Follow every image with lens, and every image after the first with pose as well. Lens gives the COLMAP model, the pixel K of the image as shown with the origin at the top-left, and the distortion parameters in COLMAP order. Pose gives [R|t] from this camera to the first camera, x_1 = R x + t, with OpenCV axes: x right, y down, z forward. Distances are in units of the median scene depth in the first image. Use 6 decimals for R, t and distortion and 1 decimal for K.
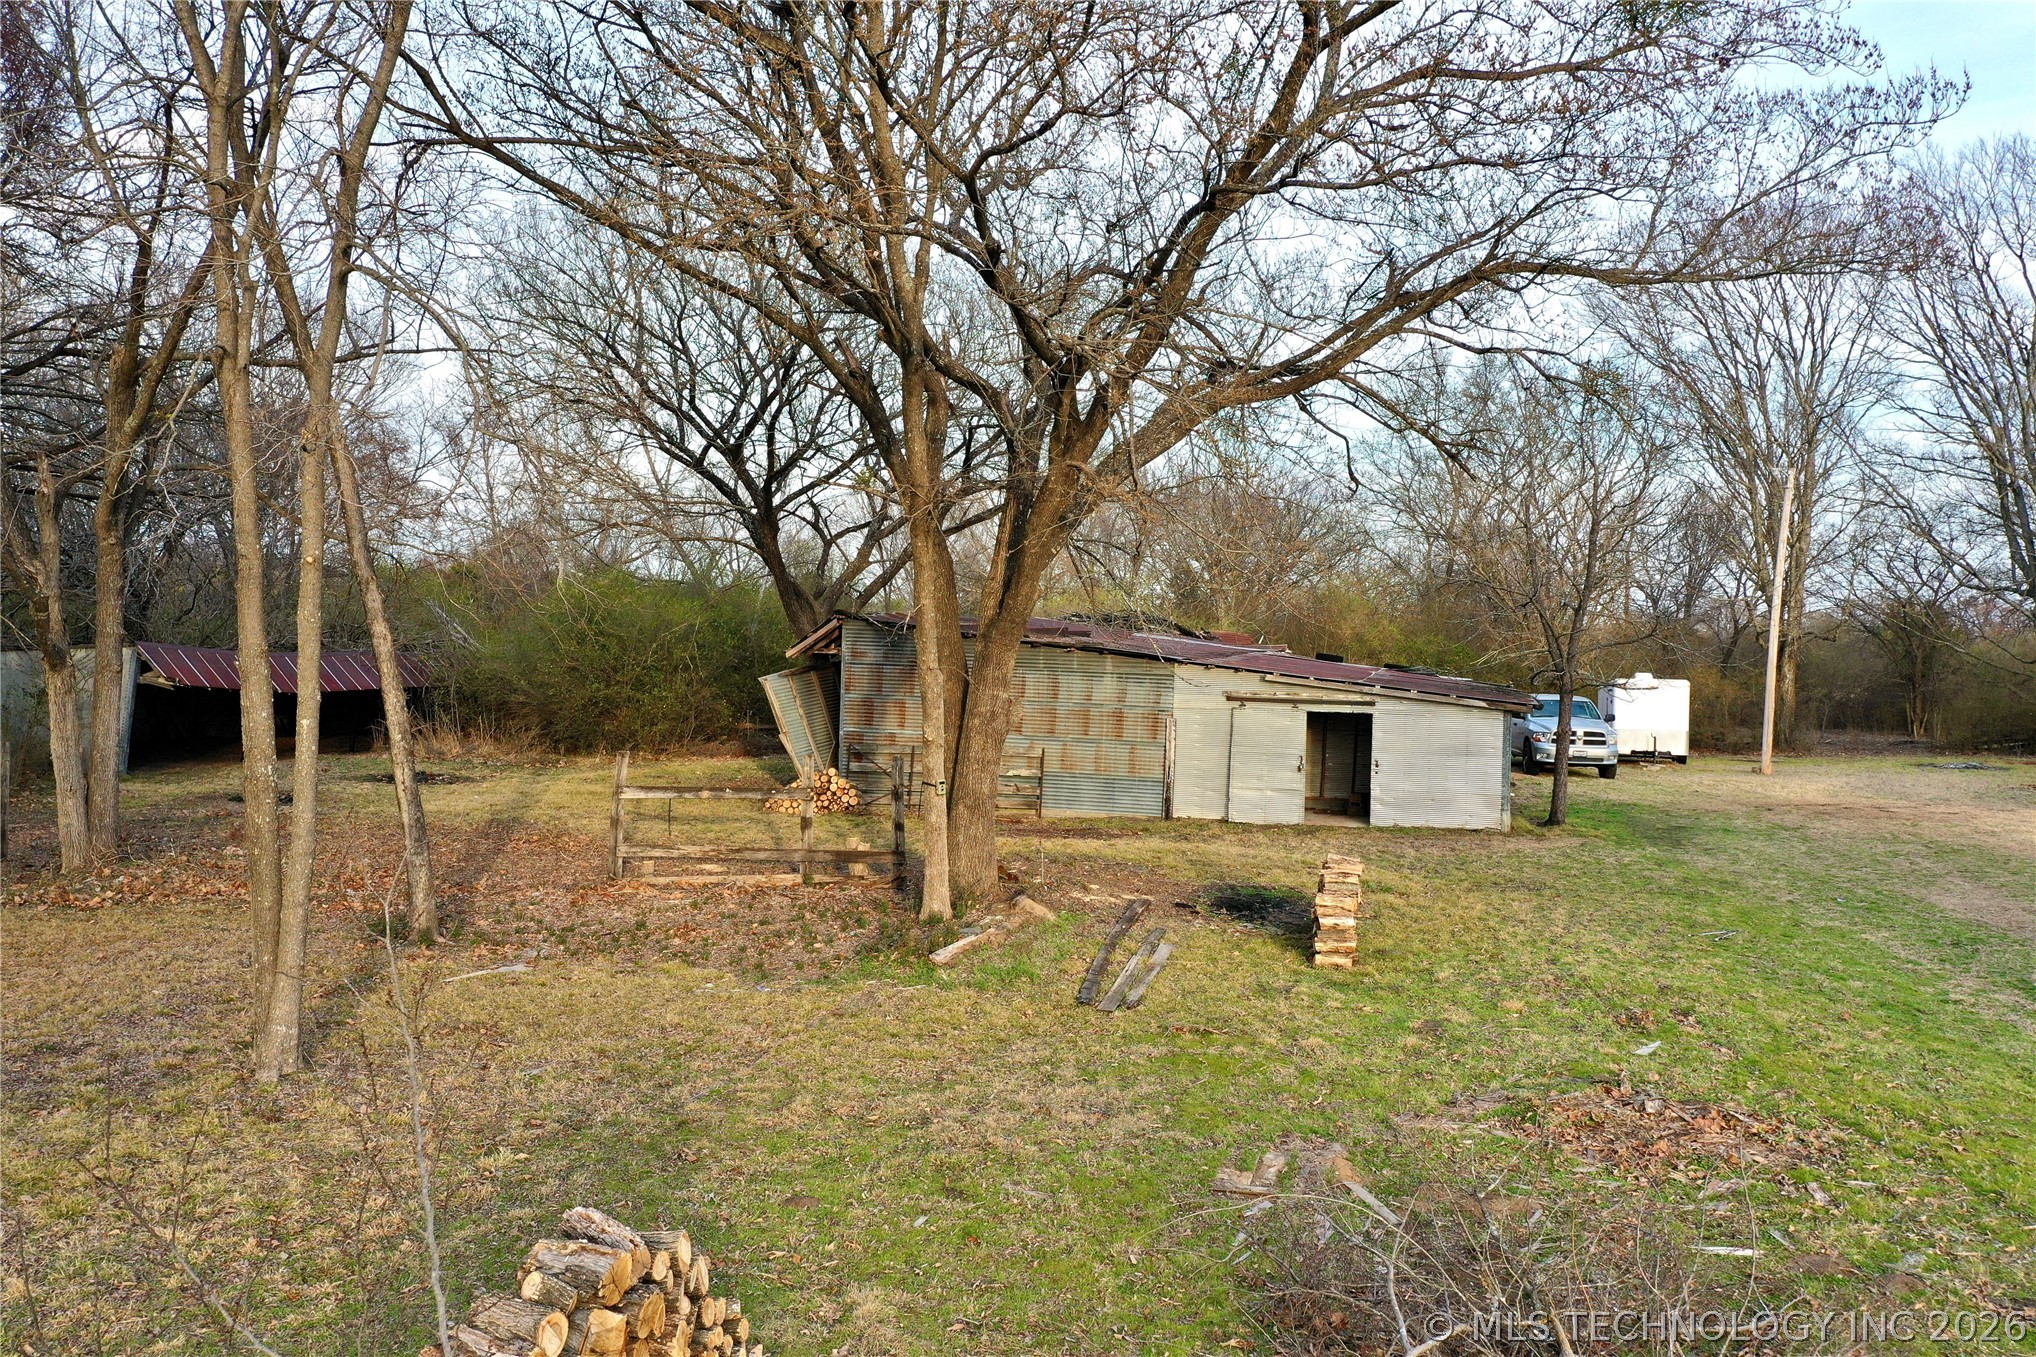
lens RADIAL K [[1631.3, 0, 1019.0], [0, 1631.3, 673.3], [0, 0, 1]] dist [0.018337, -0.000992]
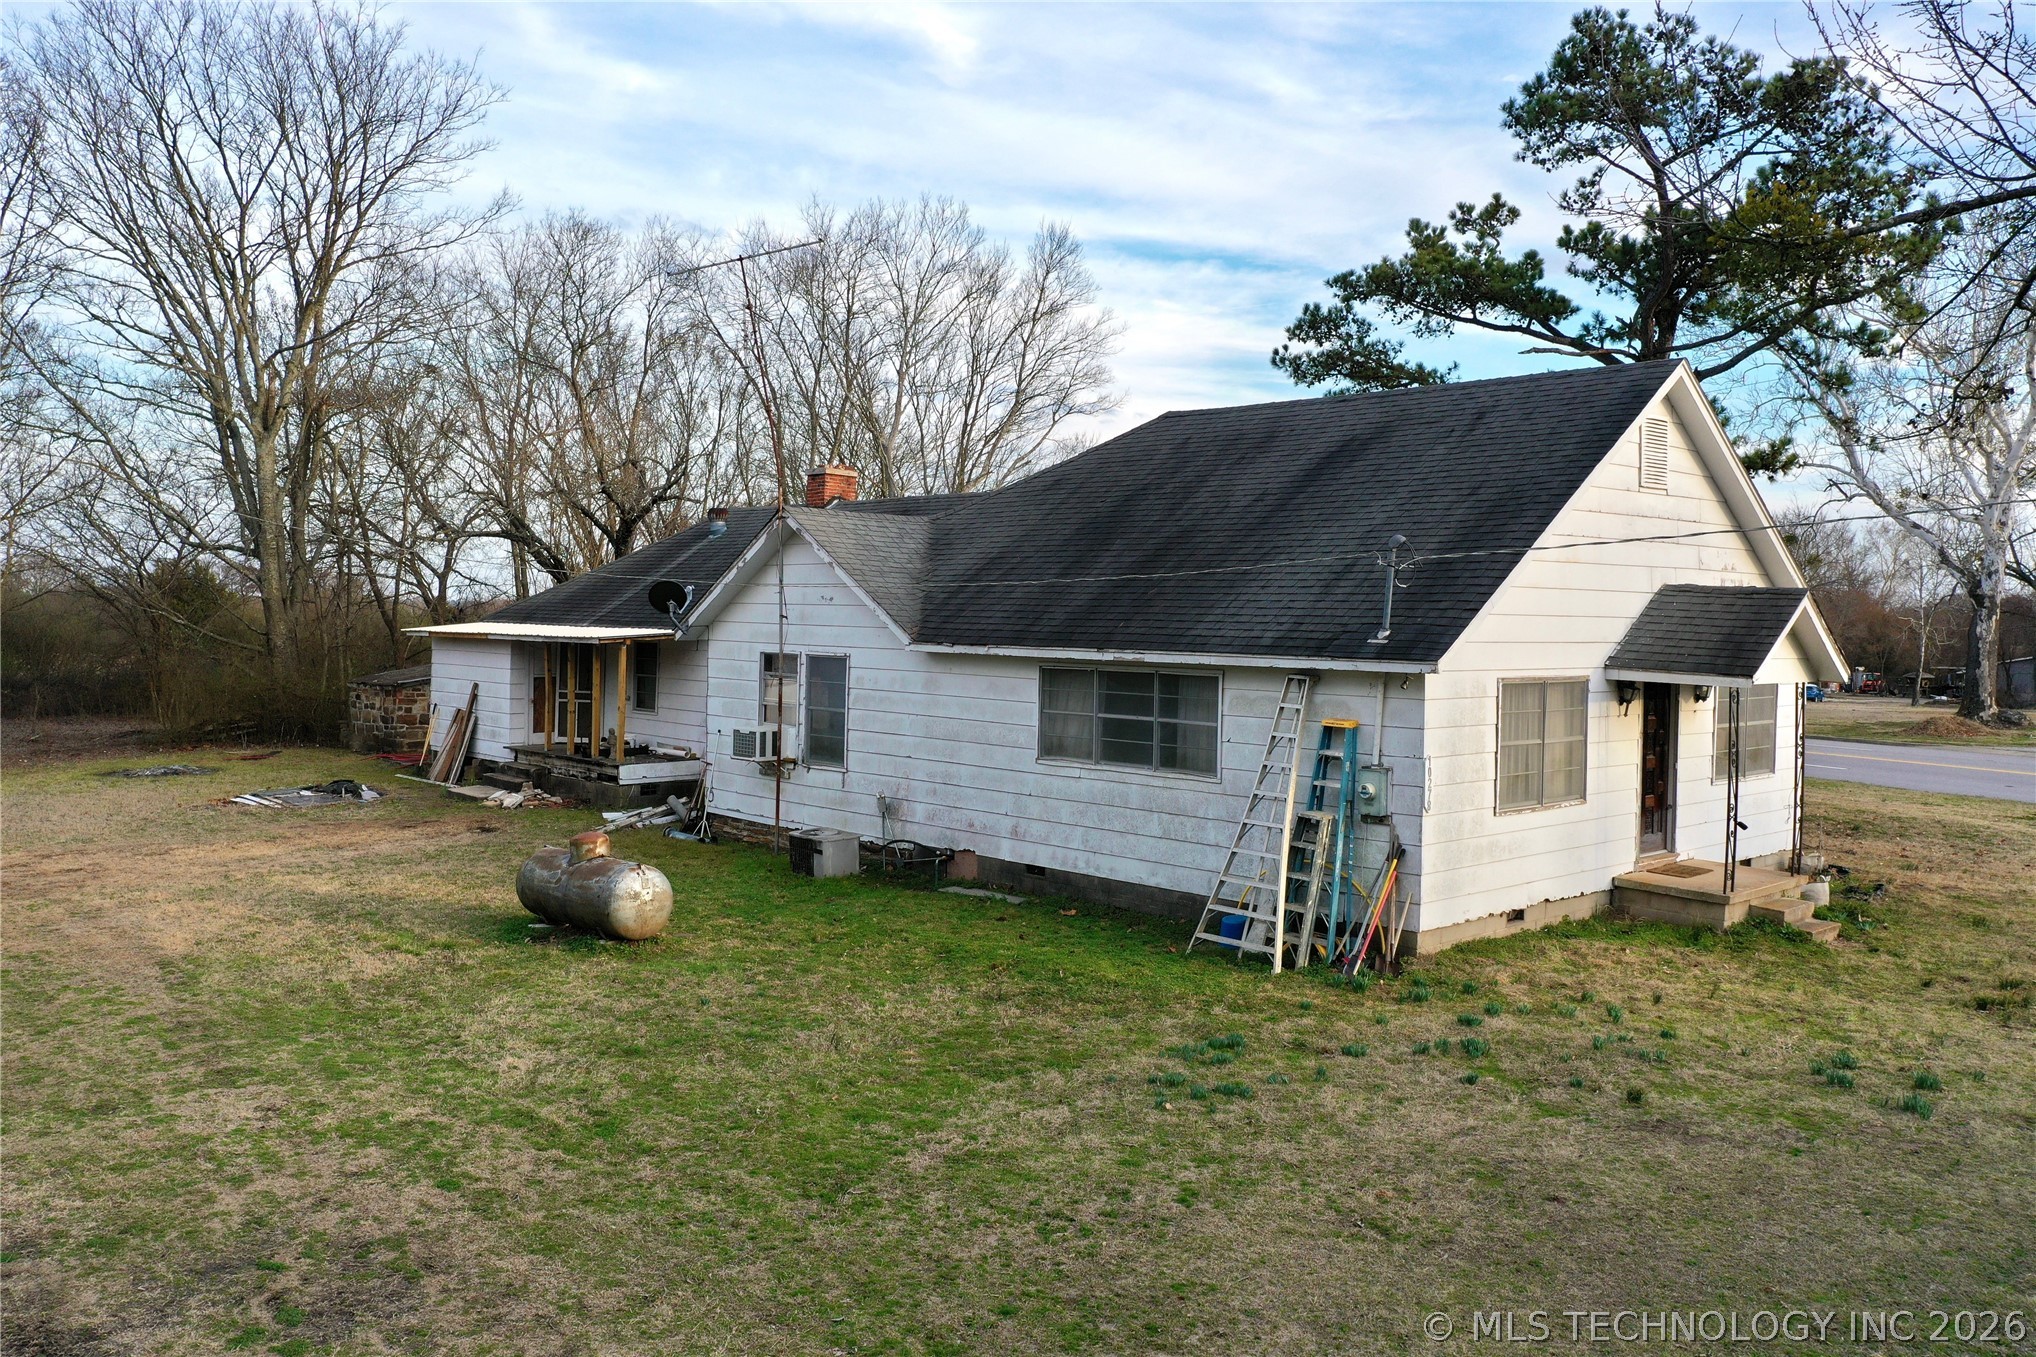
lens RADIAL K [[1631.3, 0, 1013.4], [0, 1631.3, 673.1], [0, 0, 1]] dist [0.018337, -0.000992]
pose [[0.593006, -0.042842, 0.804058, 0.443191], [0.023592, 0.999079, 0.035833, -0.022102], [-0.804852, -0.002280, 0.593471, 0.485446]]
